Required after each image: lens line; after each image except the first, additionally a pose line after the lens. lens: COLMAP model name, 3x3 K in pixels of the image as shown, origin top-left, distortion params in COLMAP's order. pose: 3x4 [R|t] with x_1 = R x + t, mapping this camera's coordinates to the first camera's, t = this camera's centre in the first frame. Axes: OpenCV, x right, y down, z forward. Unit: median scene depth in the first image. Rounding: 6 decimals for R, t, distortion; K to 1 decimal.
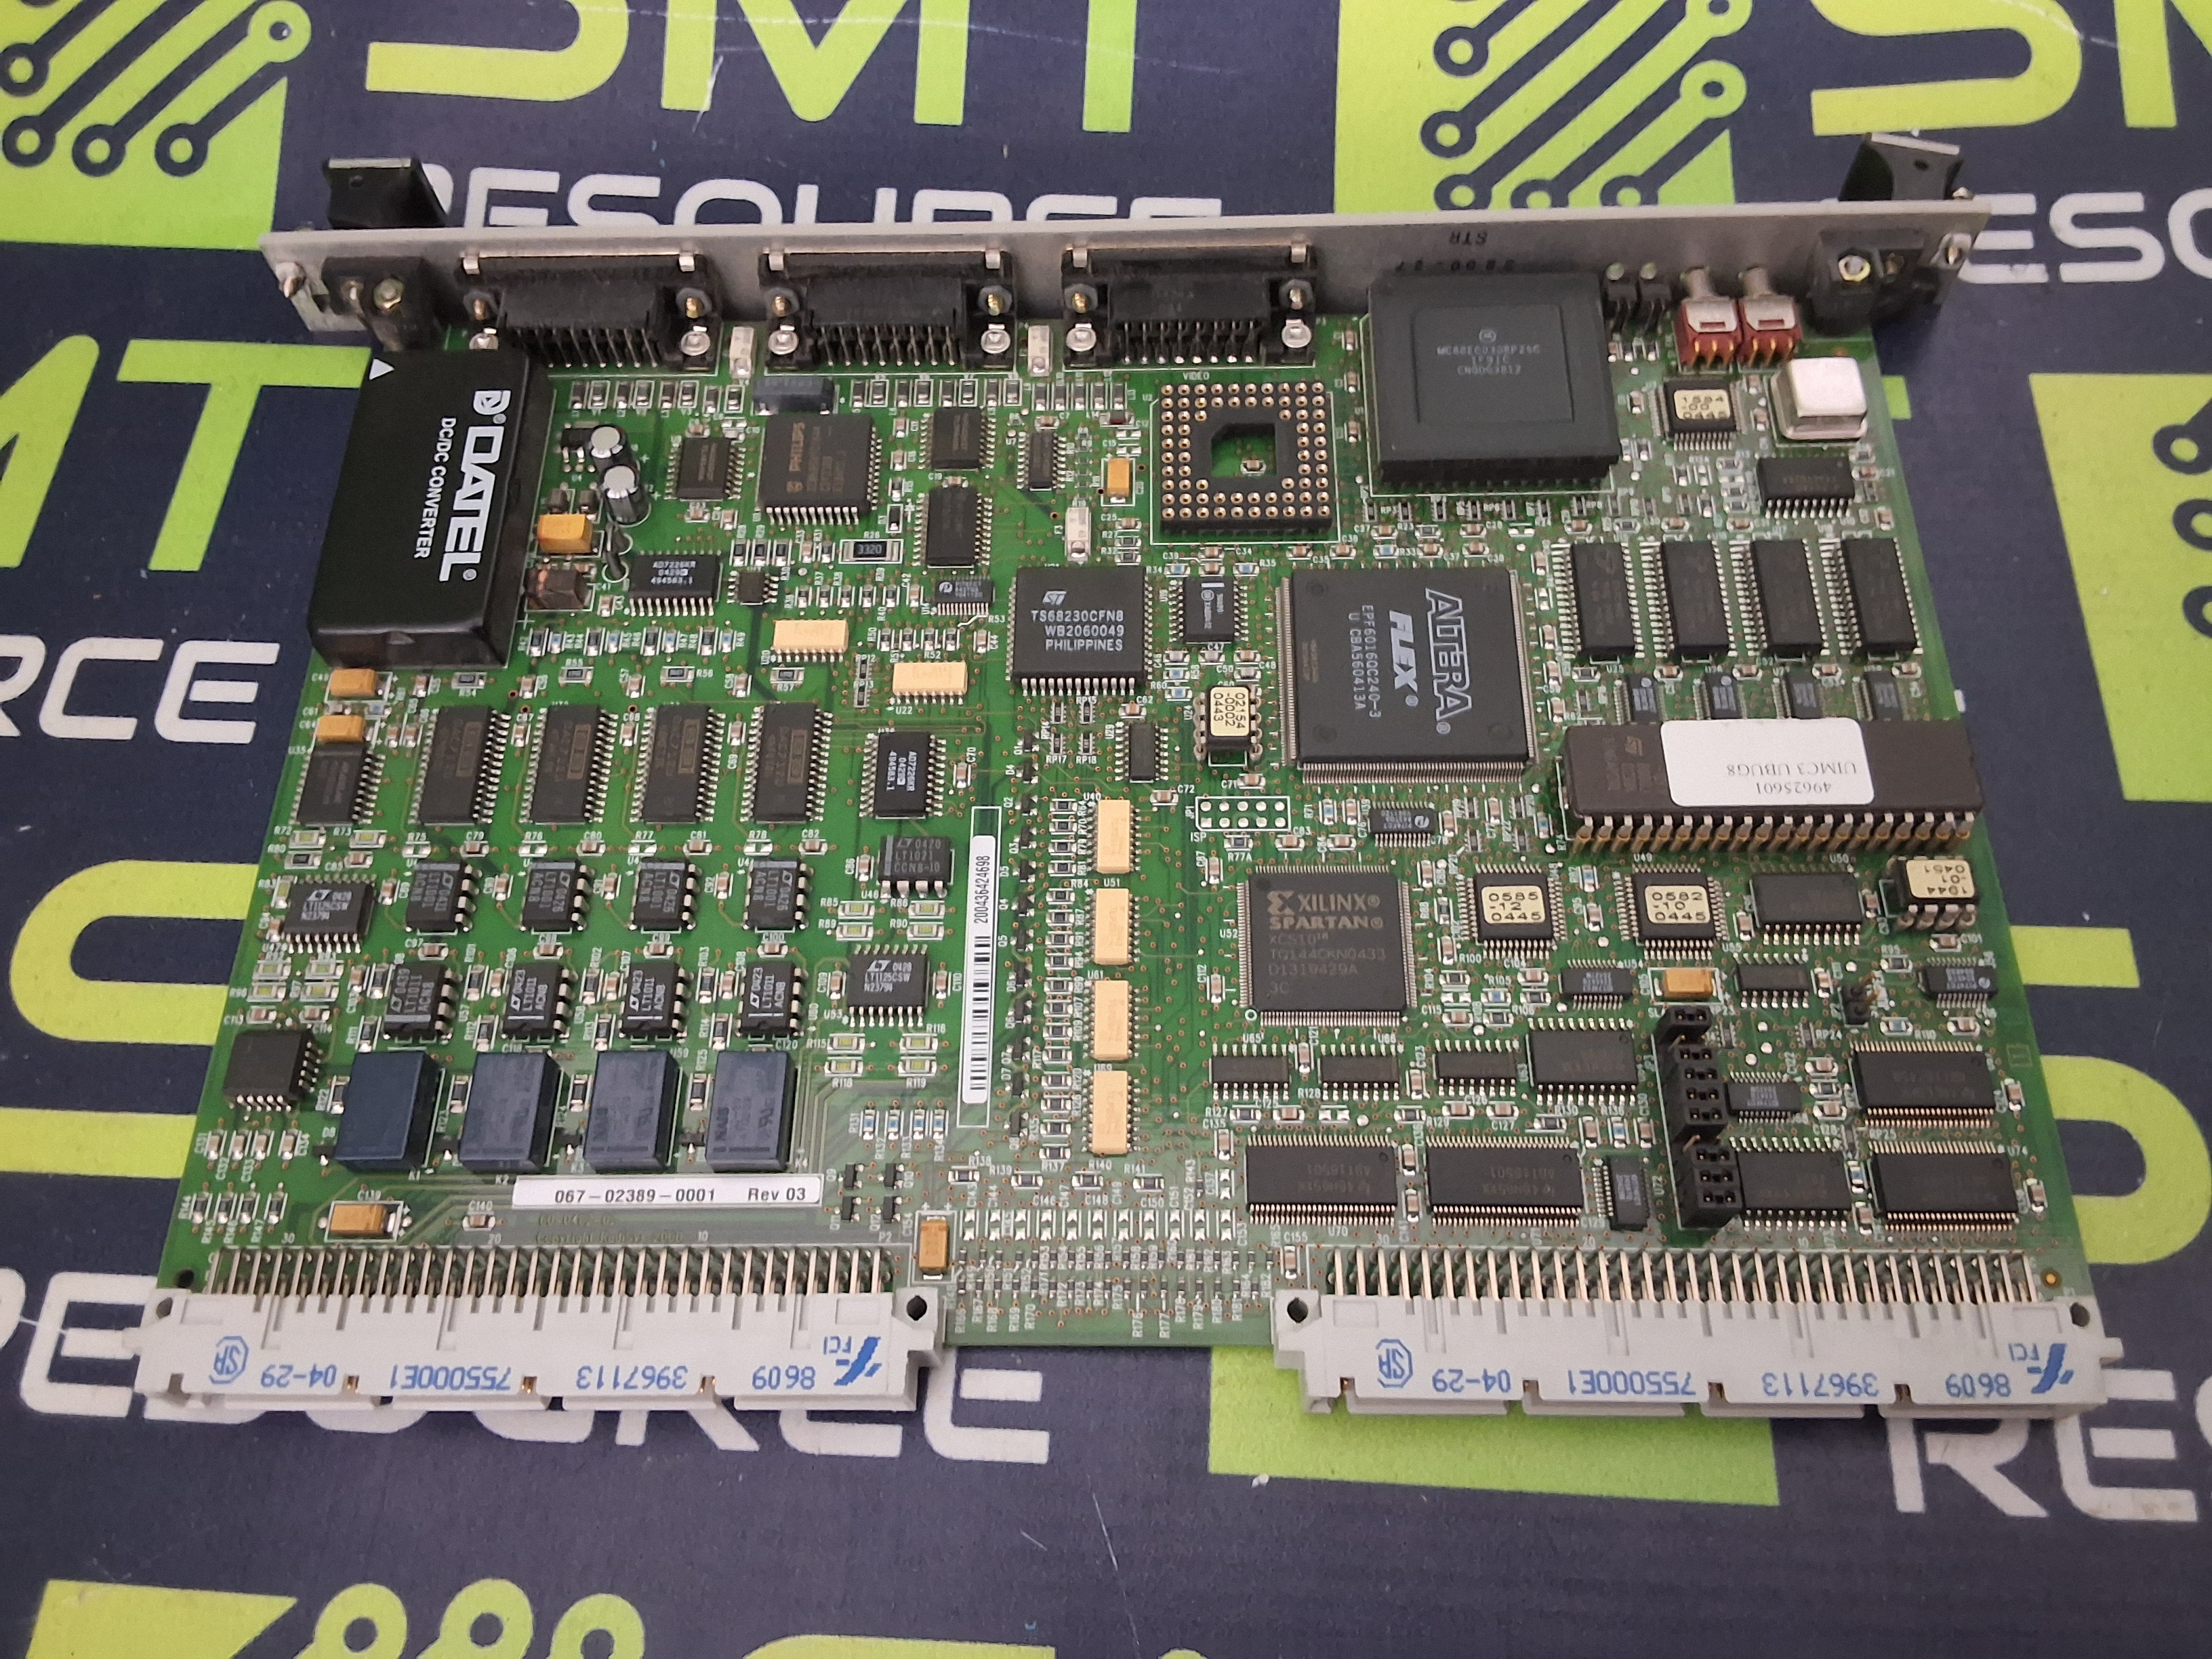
lens RADIAL K [[1810.4, 0, 1110.7], [0, 1810.4, 836.3], [0, 0, 1]] dist [0.014929, -0.069515]
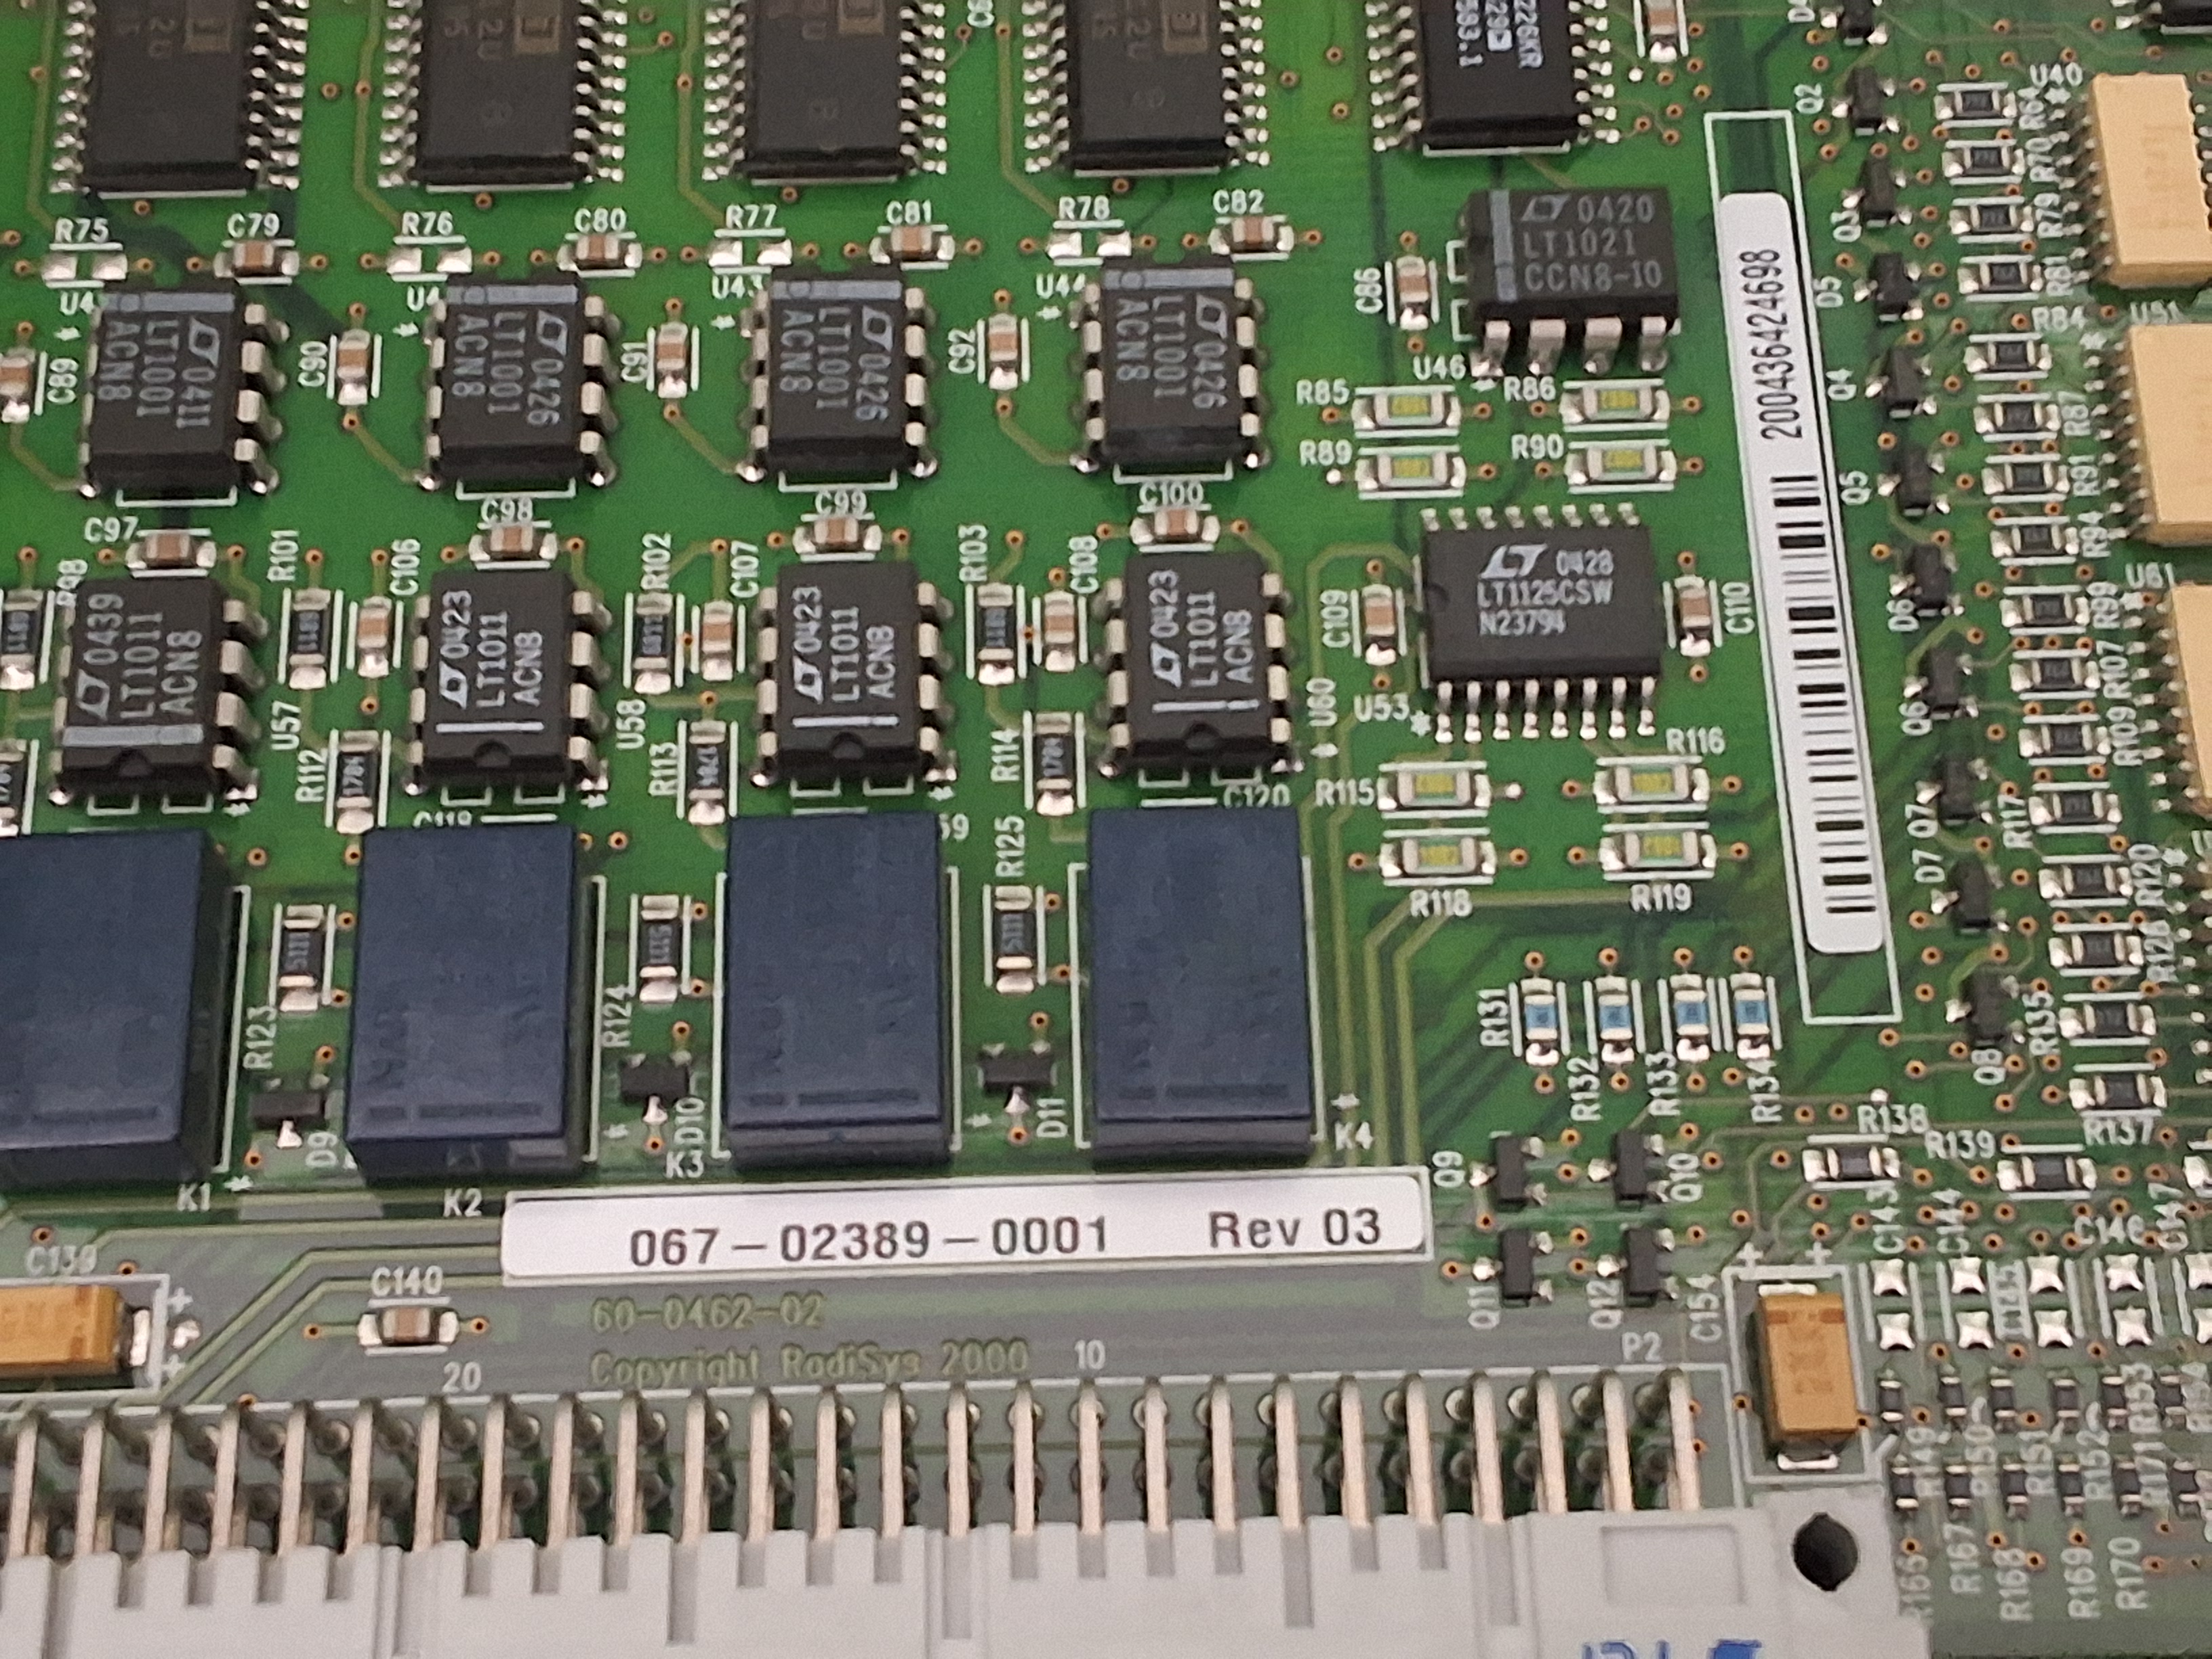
lens RADIAL K [[3521.9, 0, 977.2], [0, 3521.9, 951.7], [0, 0, 1]] dist [0.051120, 0.000000]
pose [[0.999725, -0.020812, 0.010780, -0.237682], [0.019845, 0.996343, 0.083110, 0.087904], [-0.012470, -0.082873, 0.996482, 0.342993]]
